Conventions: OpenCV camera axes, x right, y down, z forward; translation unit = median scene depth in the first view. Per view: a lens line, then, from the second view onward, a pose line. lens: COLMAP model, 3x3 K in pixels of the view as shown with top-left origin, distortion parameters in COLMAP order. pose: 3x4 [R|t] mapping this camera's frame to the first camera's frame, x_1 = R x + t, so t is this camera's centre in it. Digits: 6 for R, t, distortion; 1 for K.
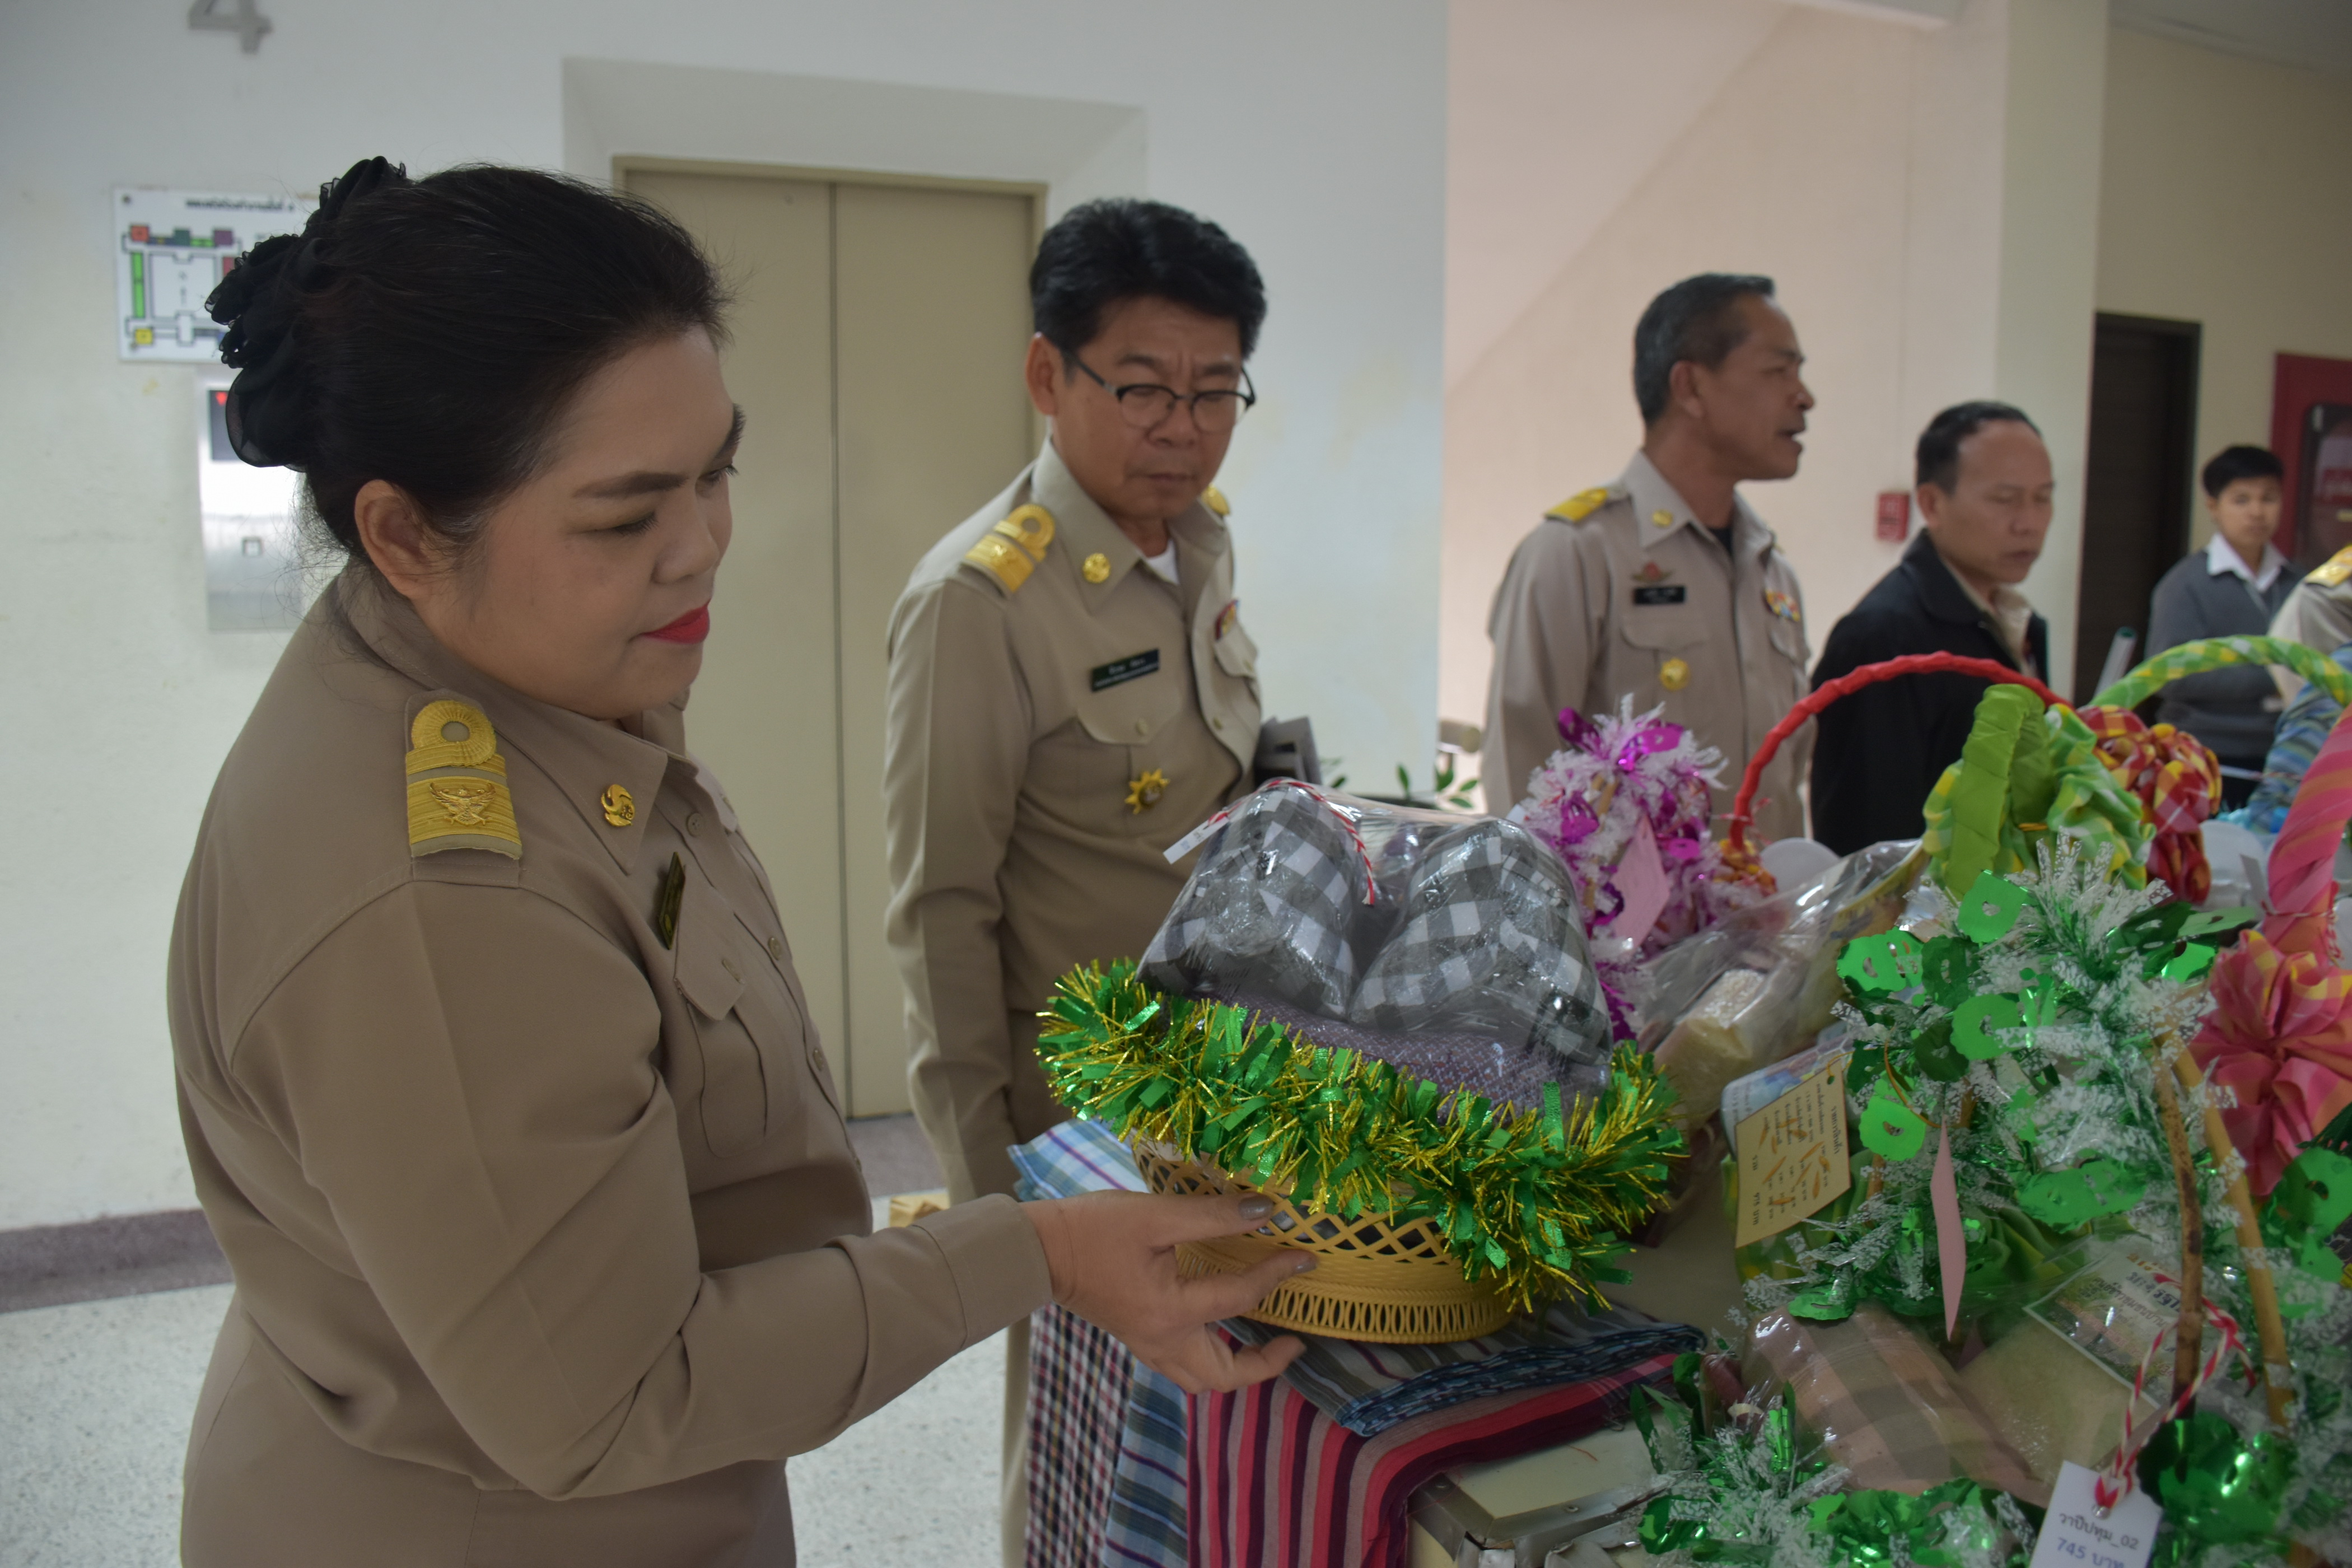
lens RADIAL K [[1852.2, 0, 1169.5], [0, 1852.2, 773.6], [0, 0, 1]] dist [-0.111090, 0.037909]
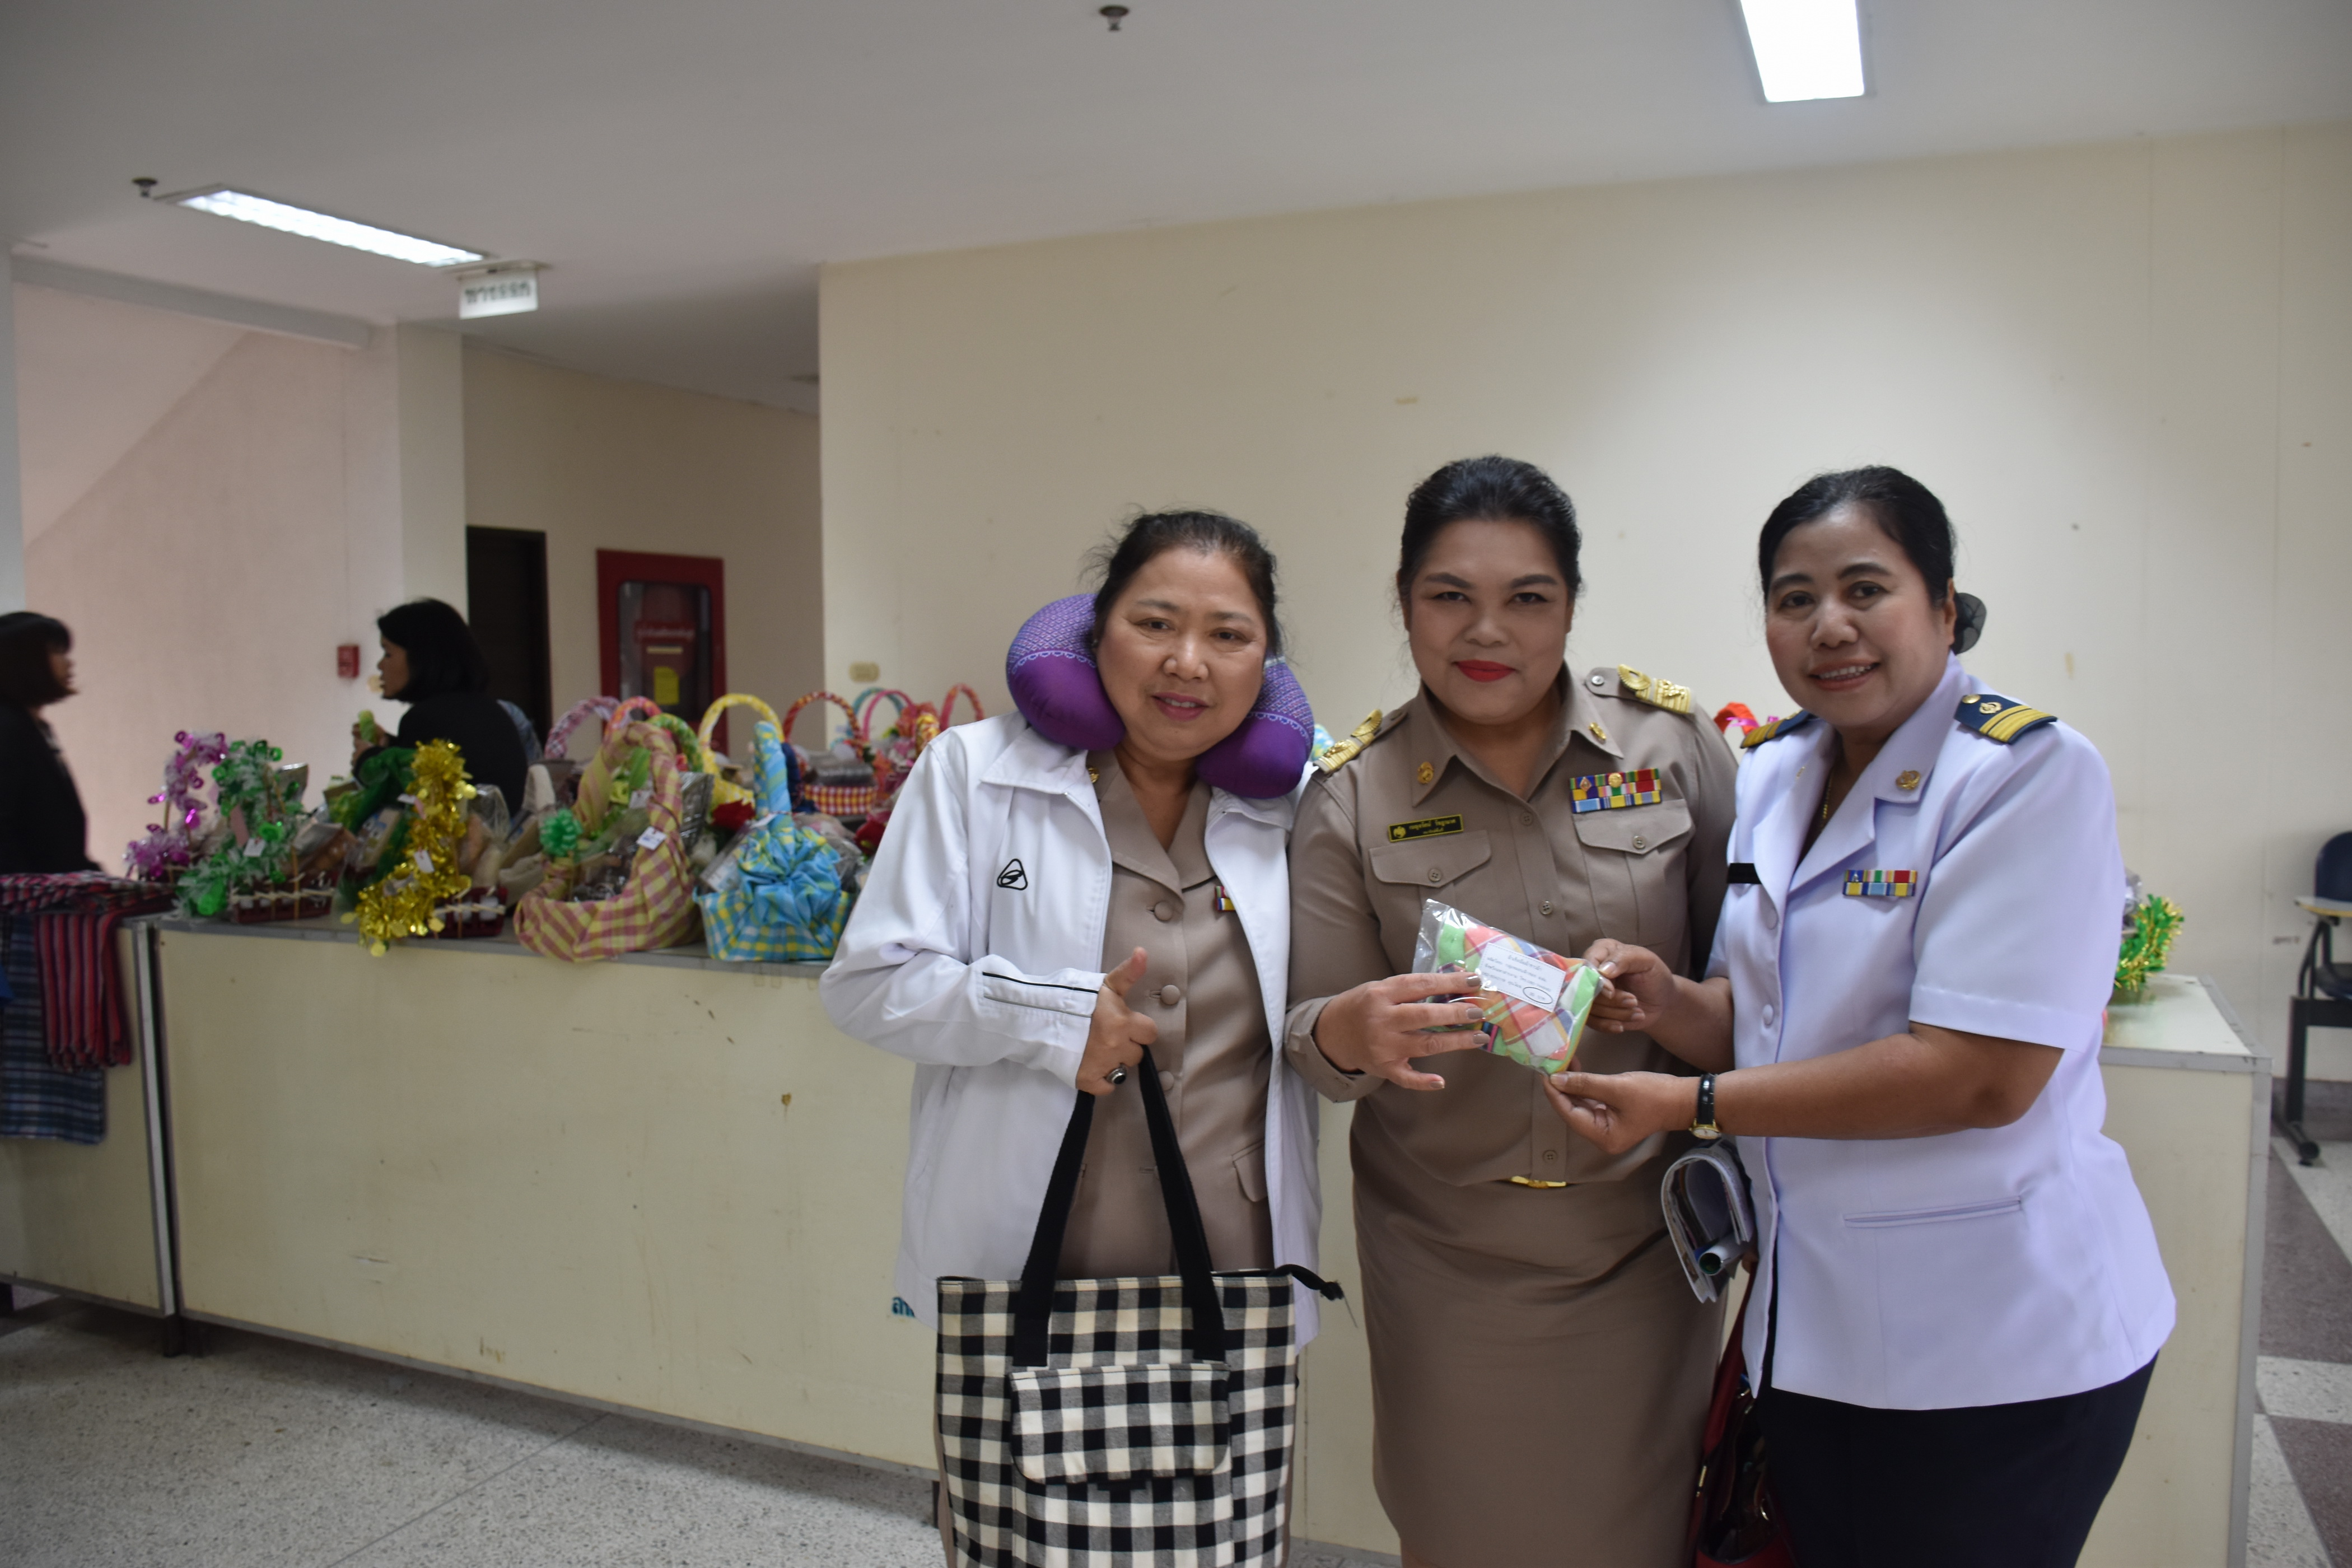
lens RADIAL K [[1852.2, 0, 1176.2], [0, 1852.2, 767.6], [0, 0, 1]] dist [-0.111090, 0.037909]
pose [[0.730063, -0.057105, 0.680990, -0.533739], [0.109867, 0.993348, -0.034486, 0.300042], [-0.674490, 0.099995, 0.731481, -2.251163]]
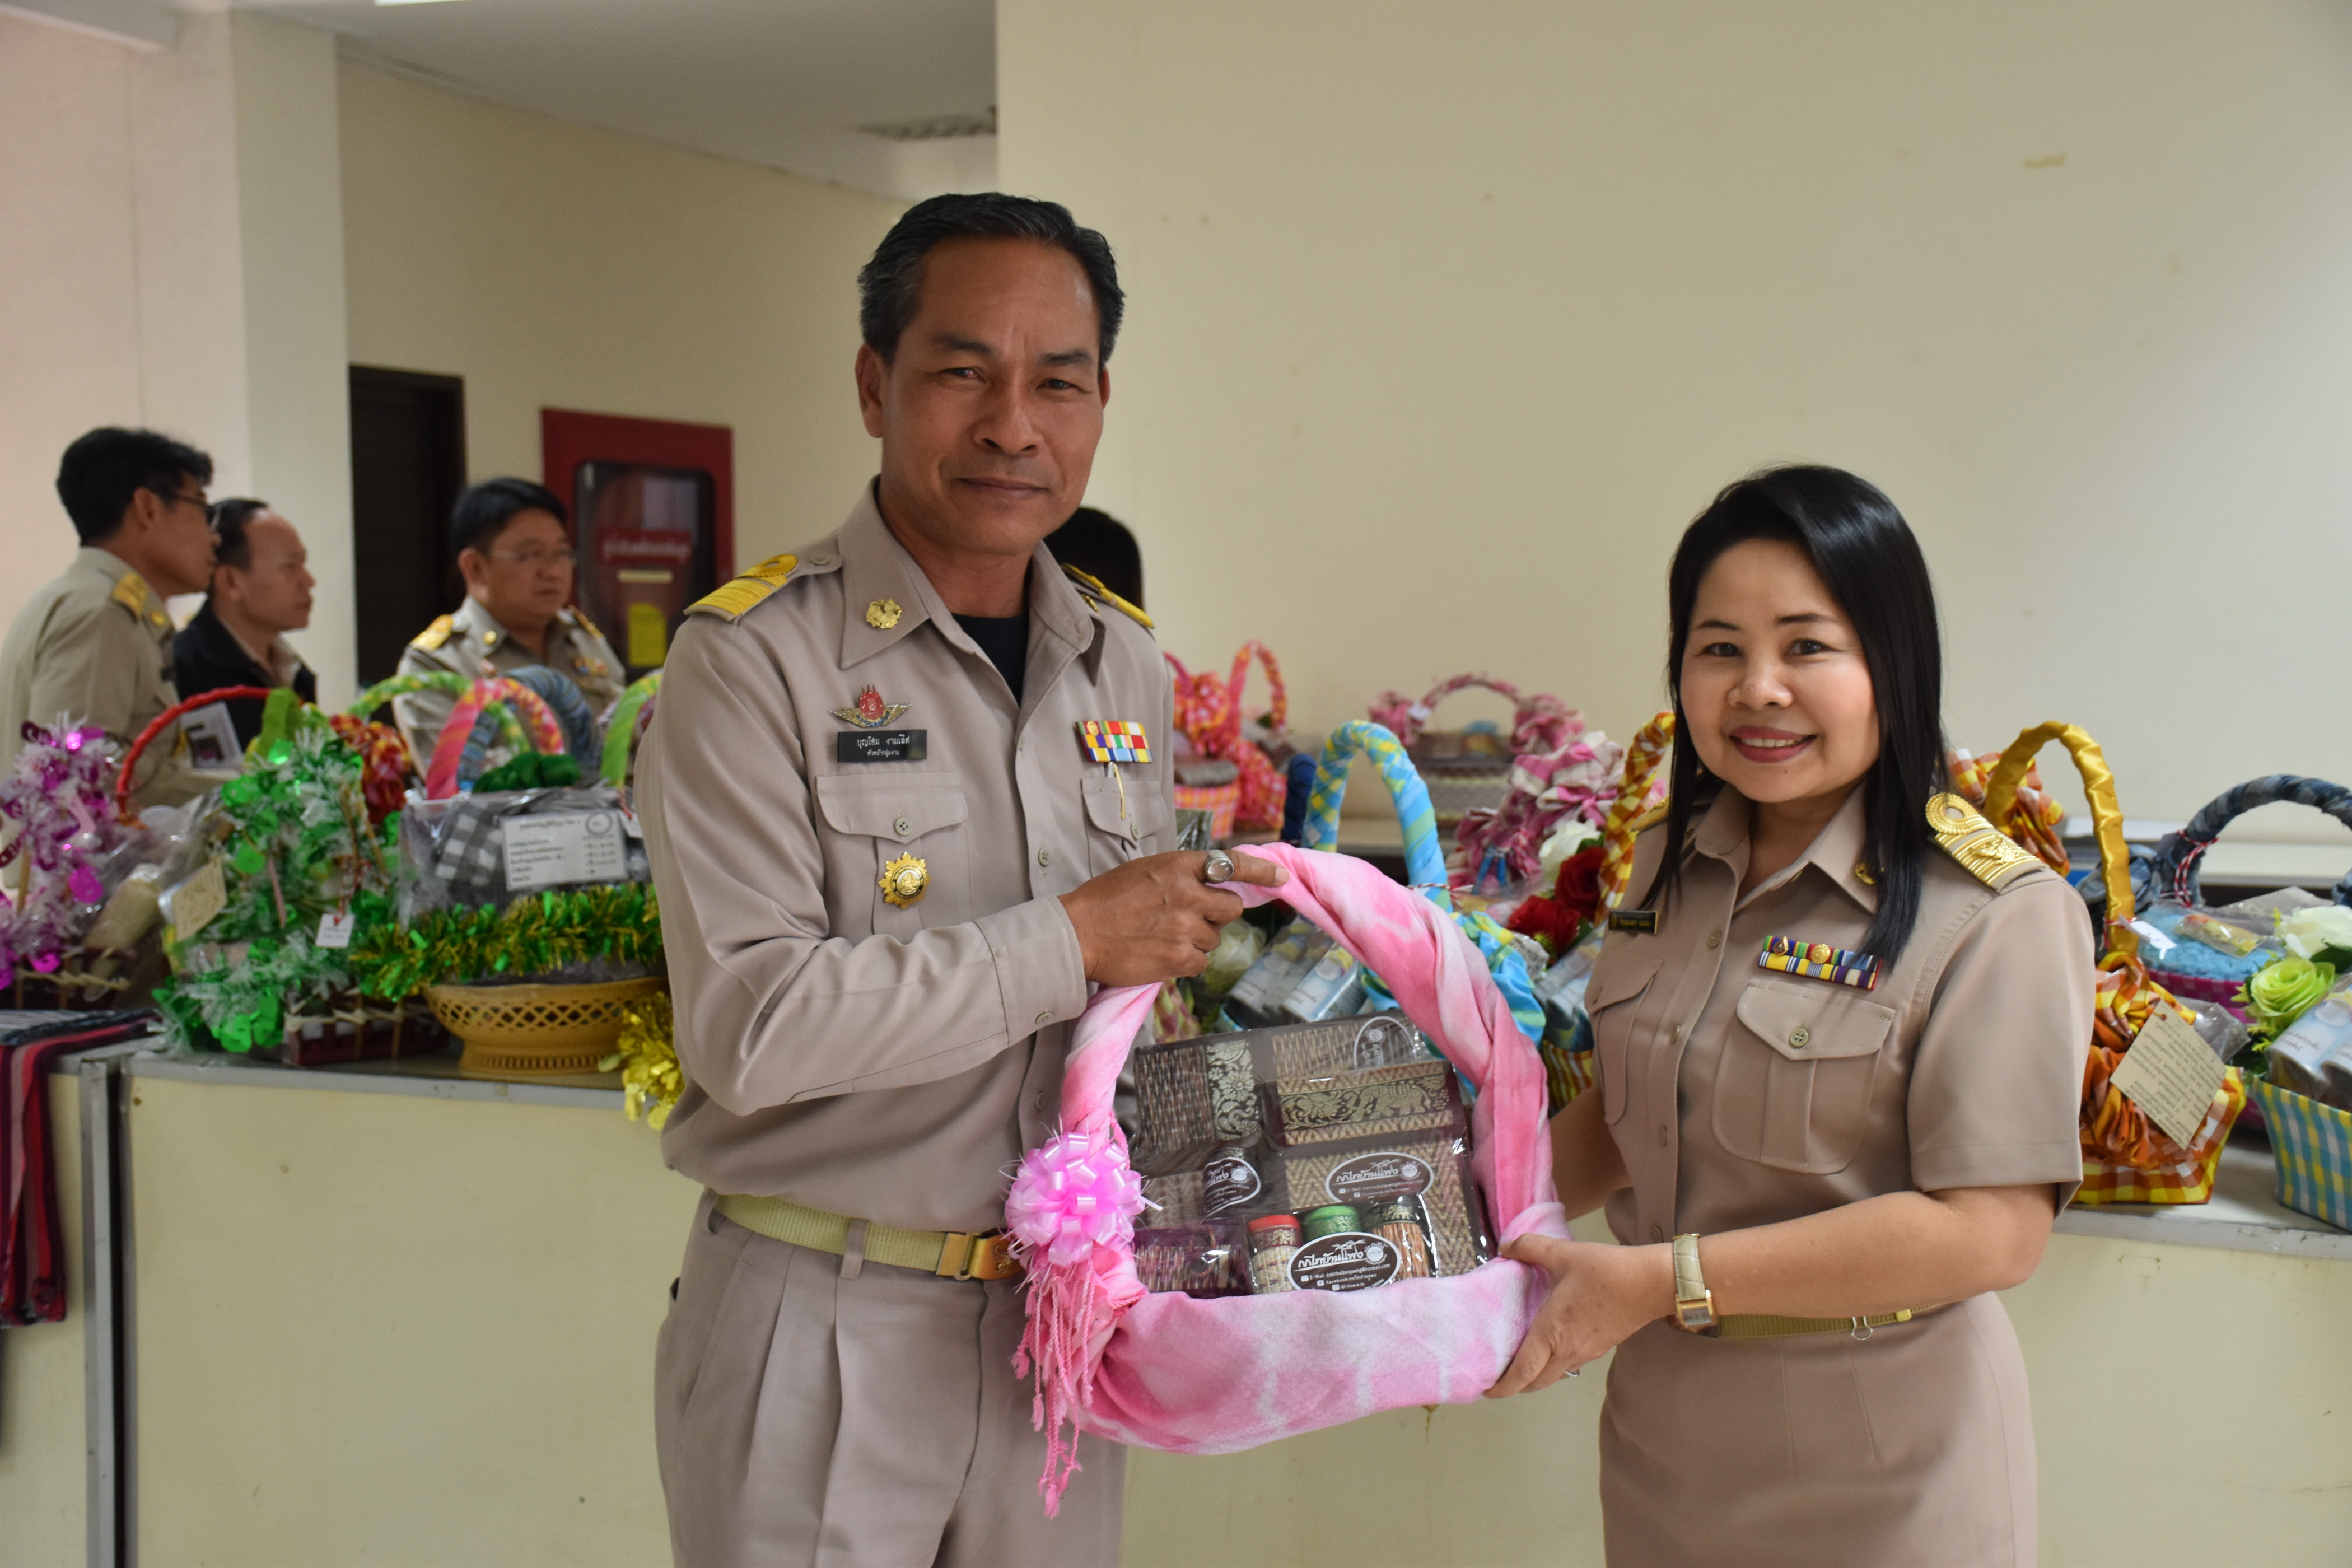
lens RADIAL K [[2936.4, 0, 1184.6], [0, 2936.4, 799.7], [0, 0, 1]] dist [0.114059, 0.000000]
pose [[0.747169, -0.057958, 0.662102, -0.796828], [0.099655, 0.994698, -0.025387, 0.207020], [-0.657120, 0.084950, 0.748984, -1.728311]]
